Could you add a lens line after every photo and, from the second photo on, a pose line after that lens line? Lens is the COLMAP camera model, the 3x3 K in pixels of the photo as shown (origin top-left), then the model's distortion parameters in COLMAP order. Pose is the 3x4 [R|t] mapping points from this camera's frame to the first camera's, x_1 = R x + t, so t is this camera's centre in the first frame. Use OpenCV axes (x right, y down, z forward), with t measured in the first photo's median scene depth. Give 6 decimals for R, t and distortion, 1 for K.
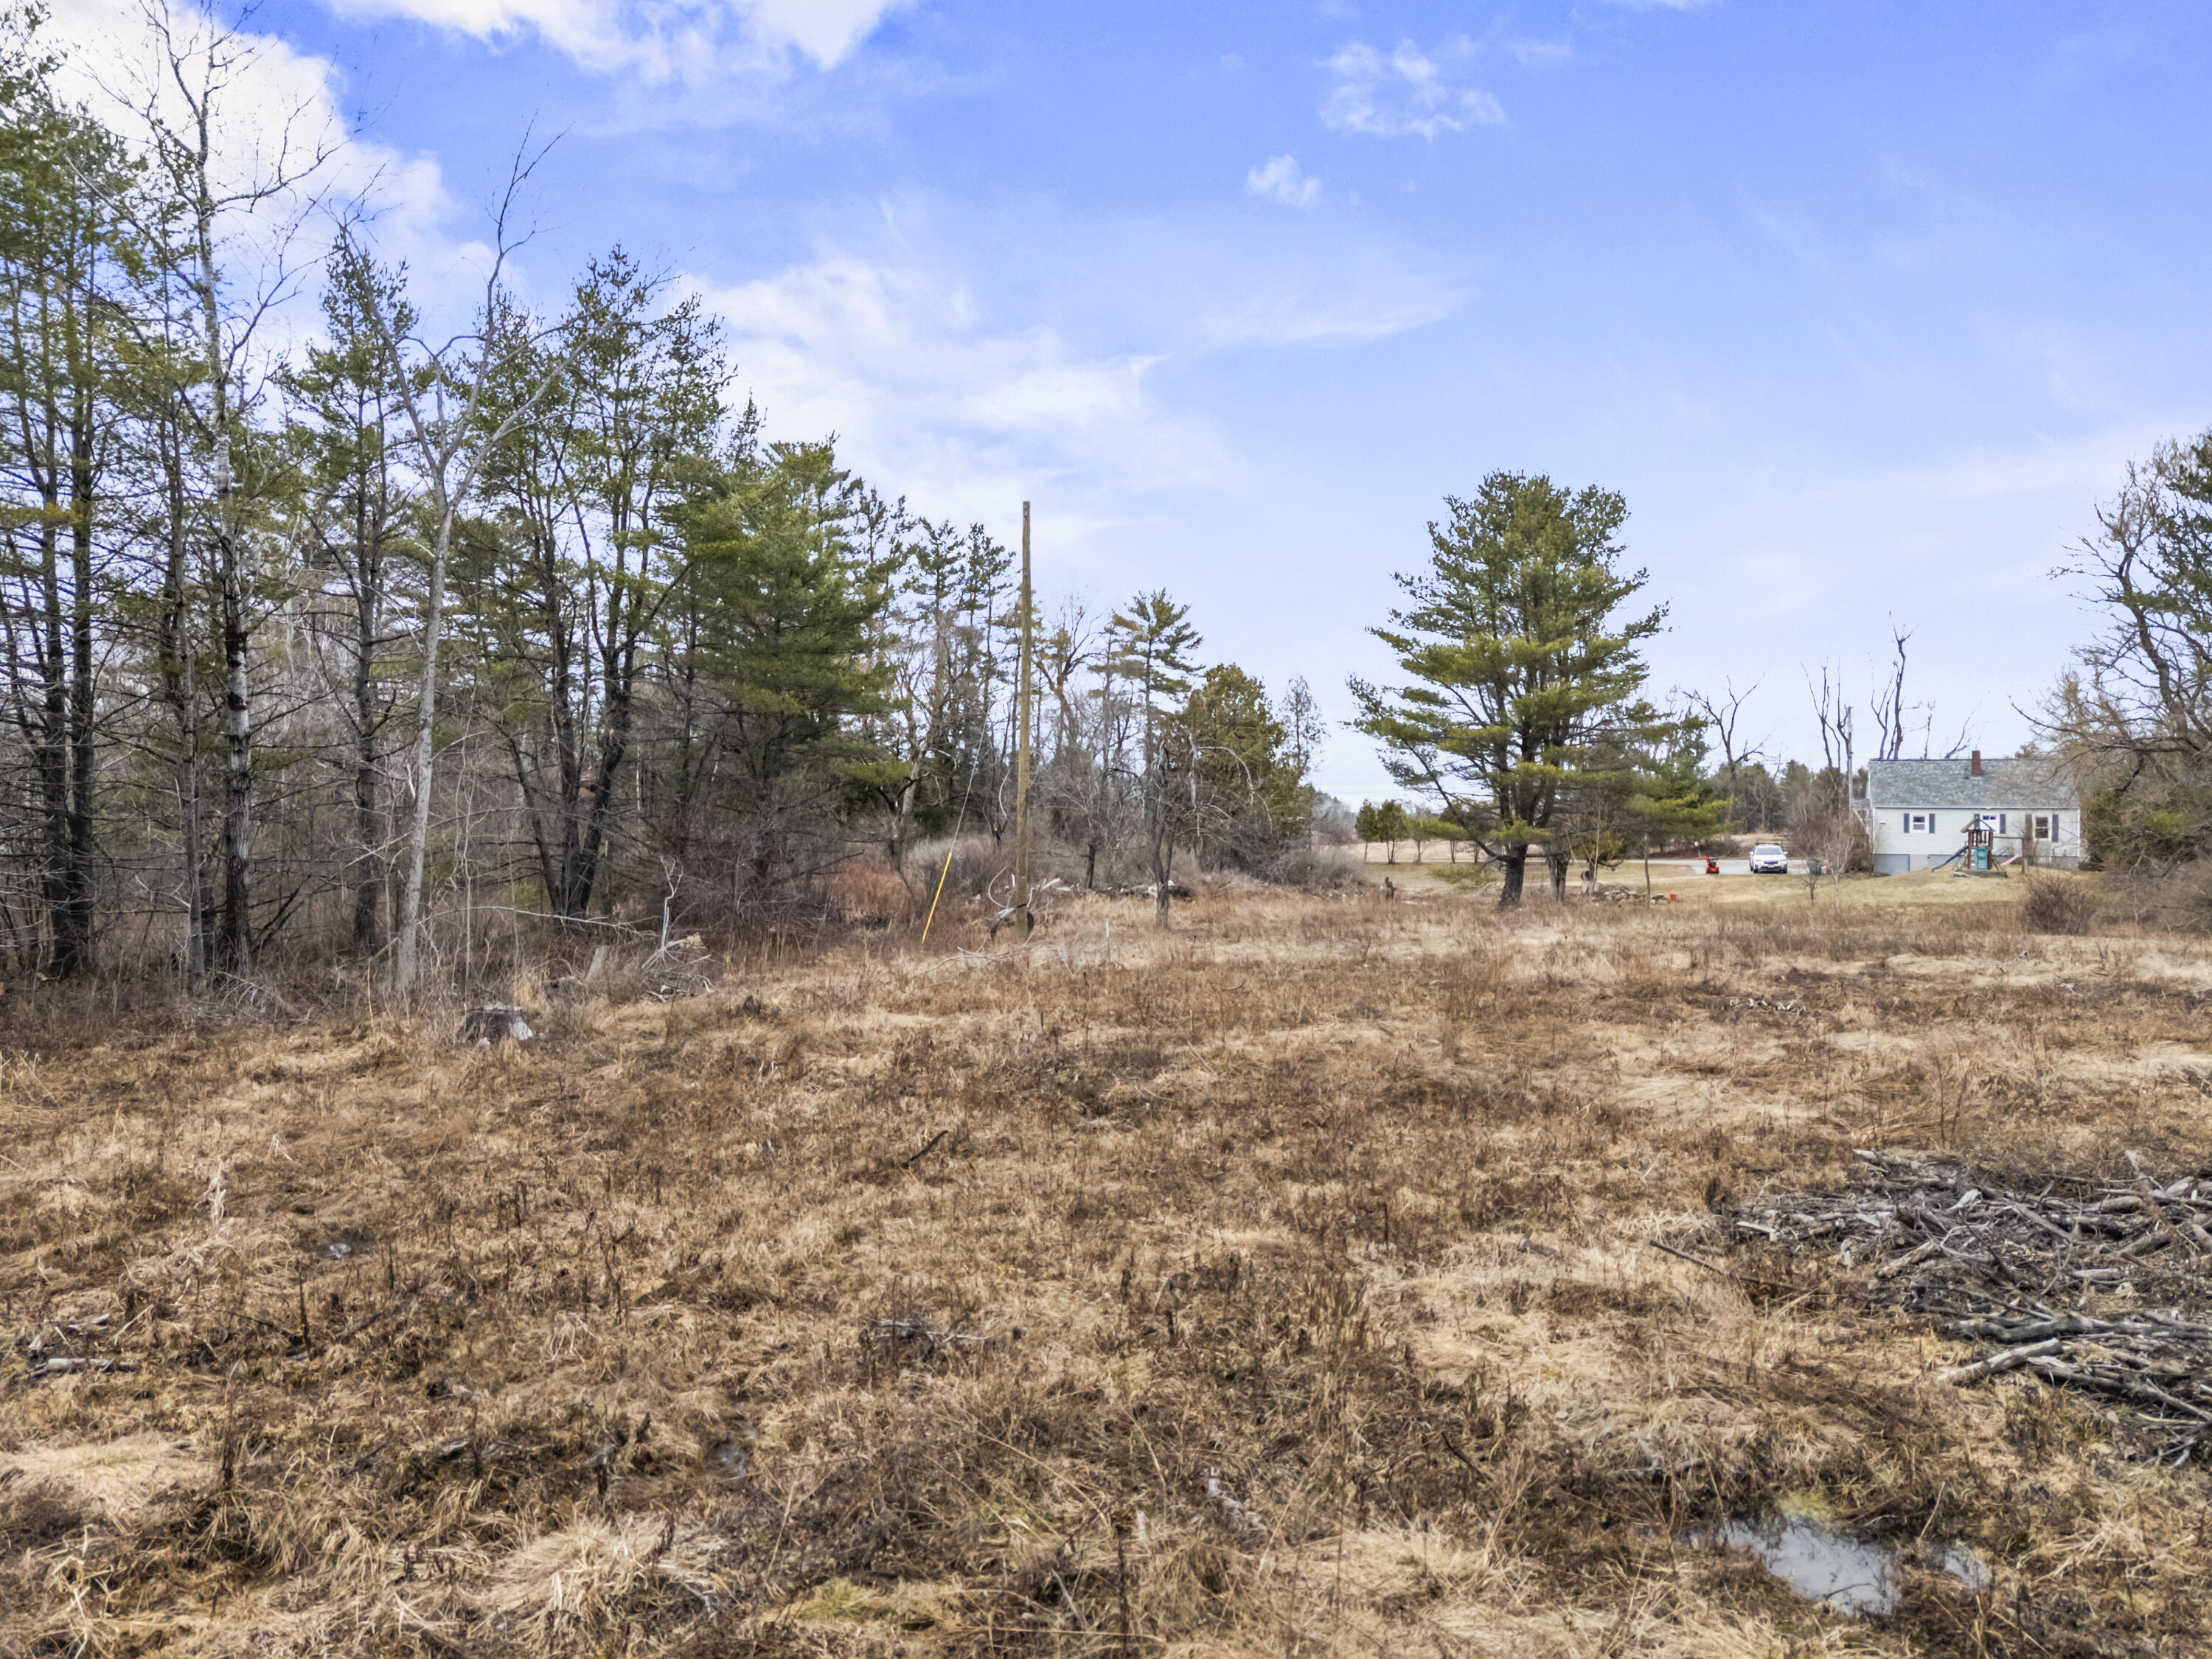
lens RADIAL K [[1610.1, 0, 1091.8], [0, 1610.1, 841.4], [0, 0, 1]] dist [0.049557, -0.038329]
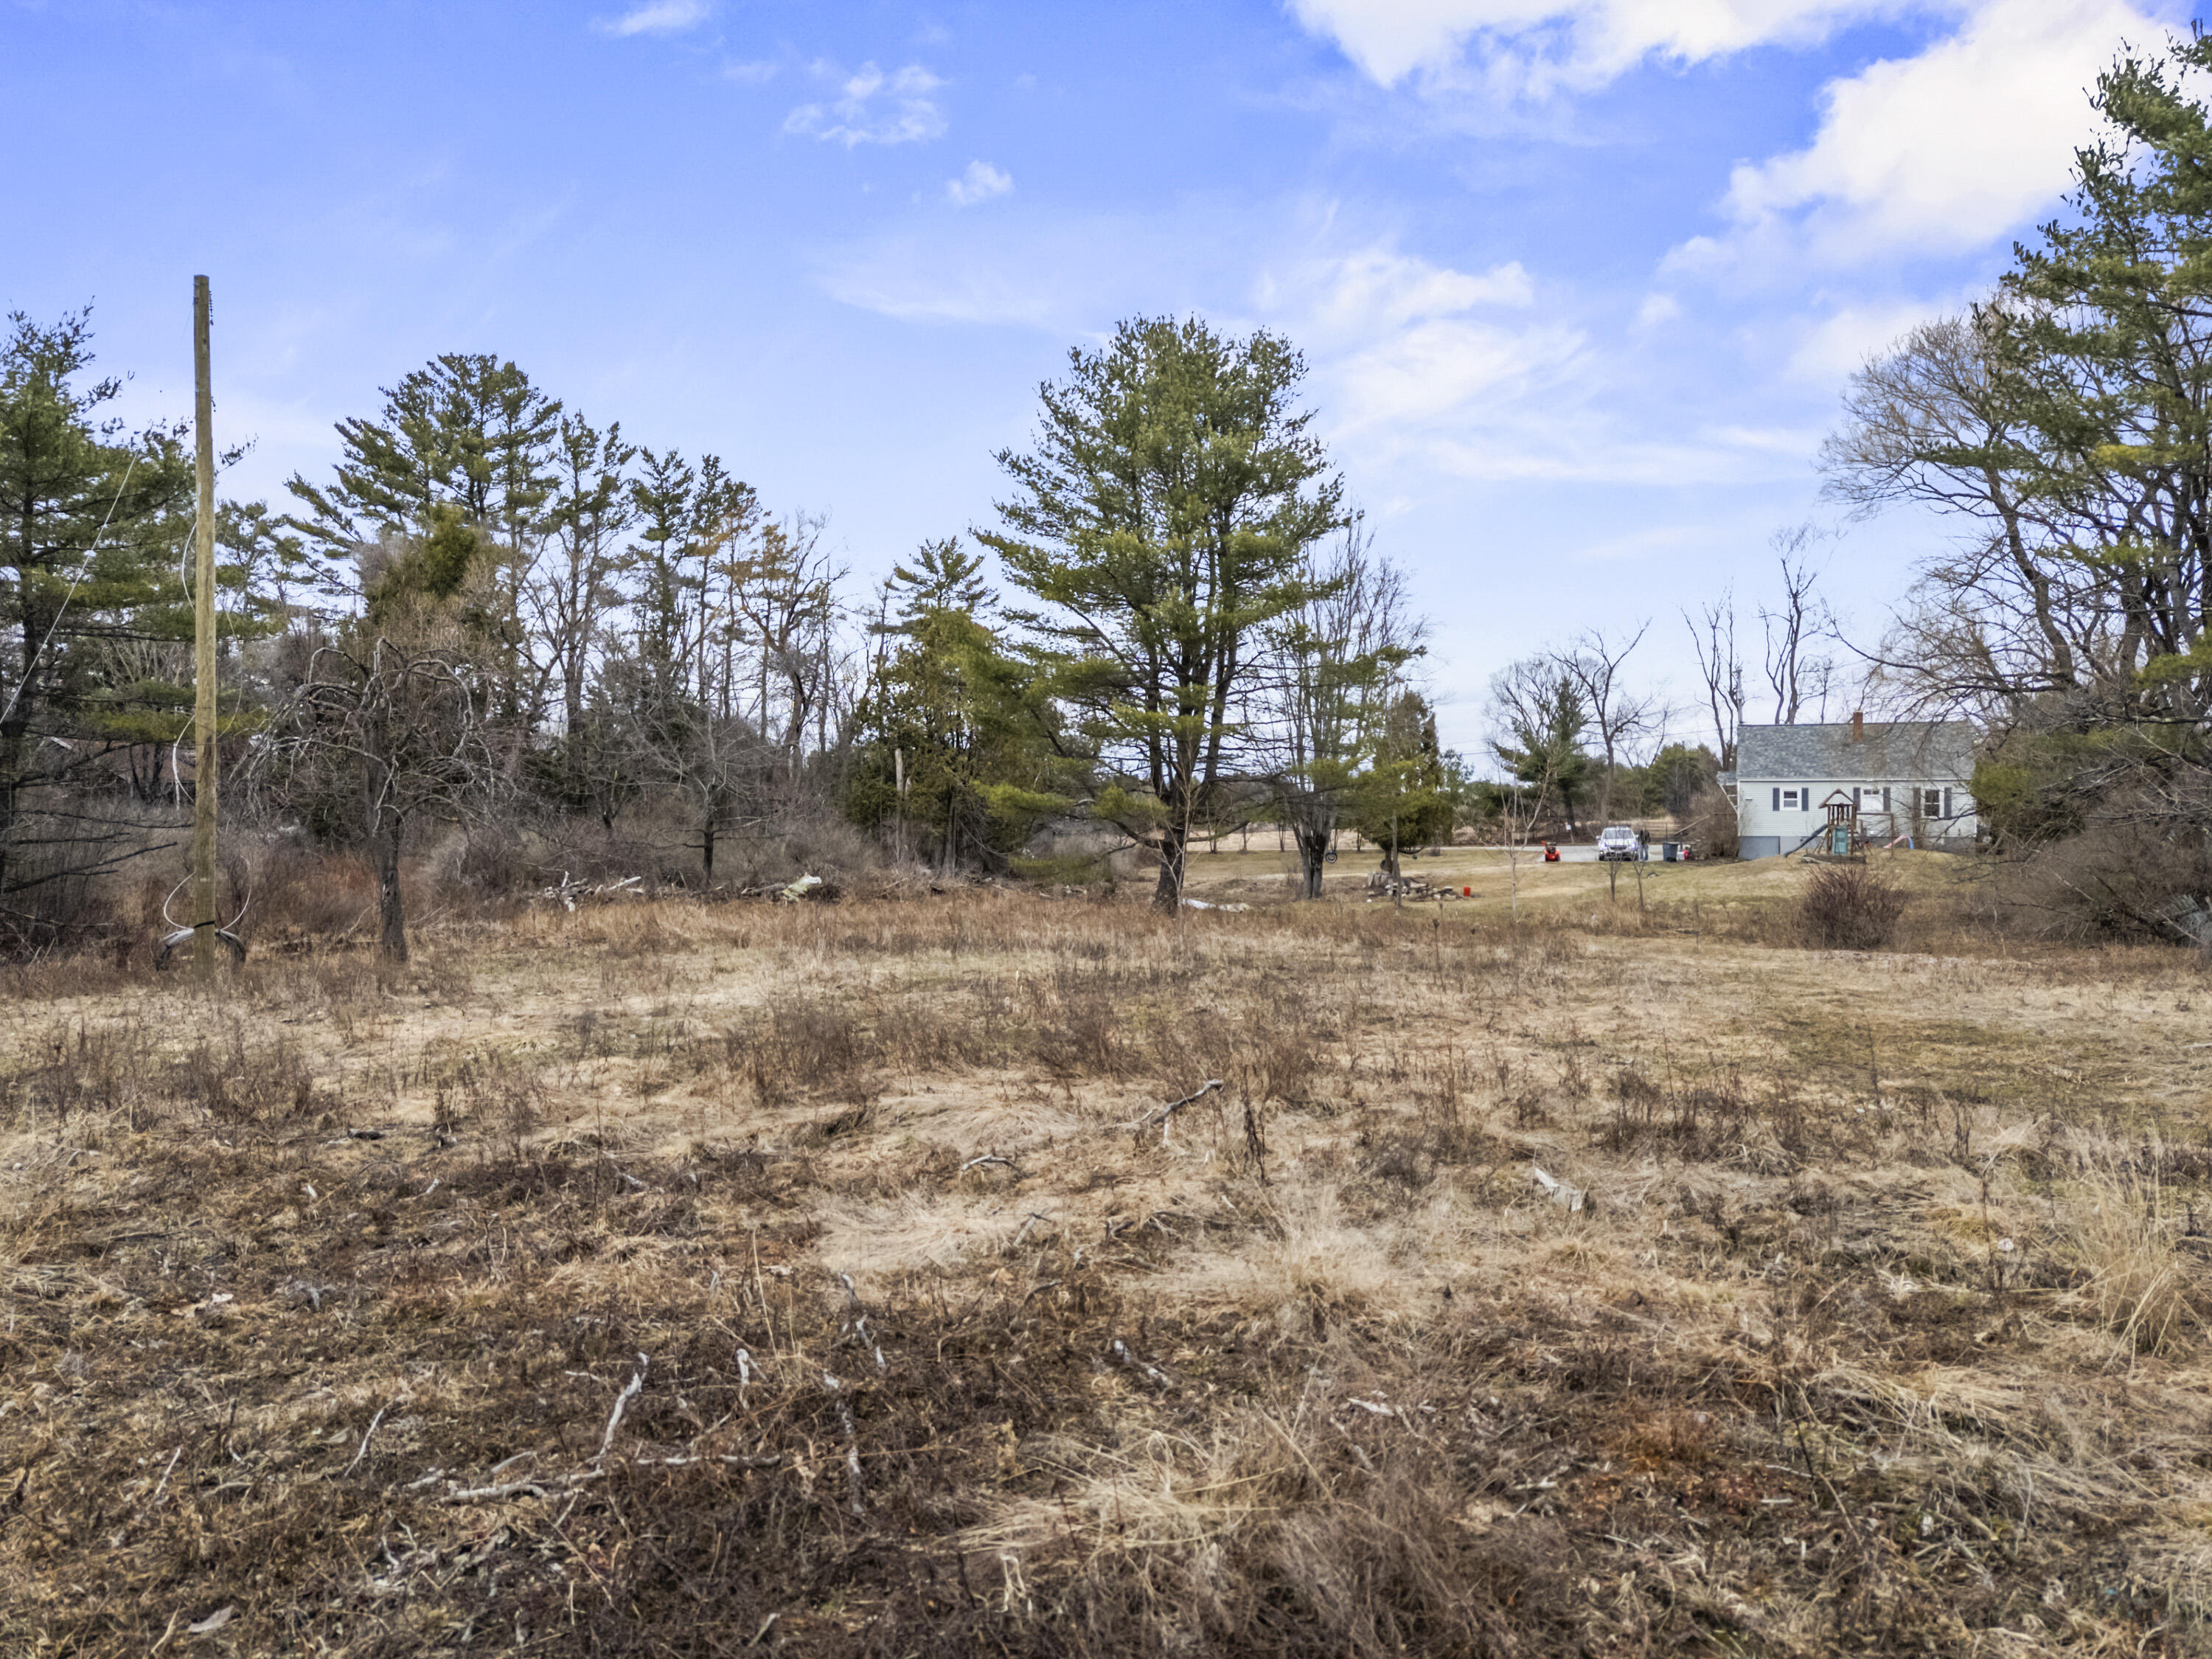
lens RADIAL K [[1610.1, 0, 1111.0], [0, 1610.1, 815.4], [0, 0, 1]] dist [0.049557, -0.038329]
pose [[0.999777, -0.007382, 0.019802, 0.140282], [0.007603, 0.999909, -0.011105, 0.003583], [-0.019719, 0.011253, 0.999742, 0.170409]]
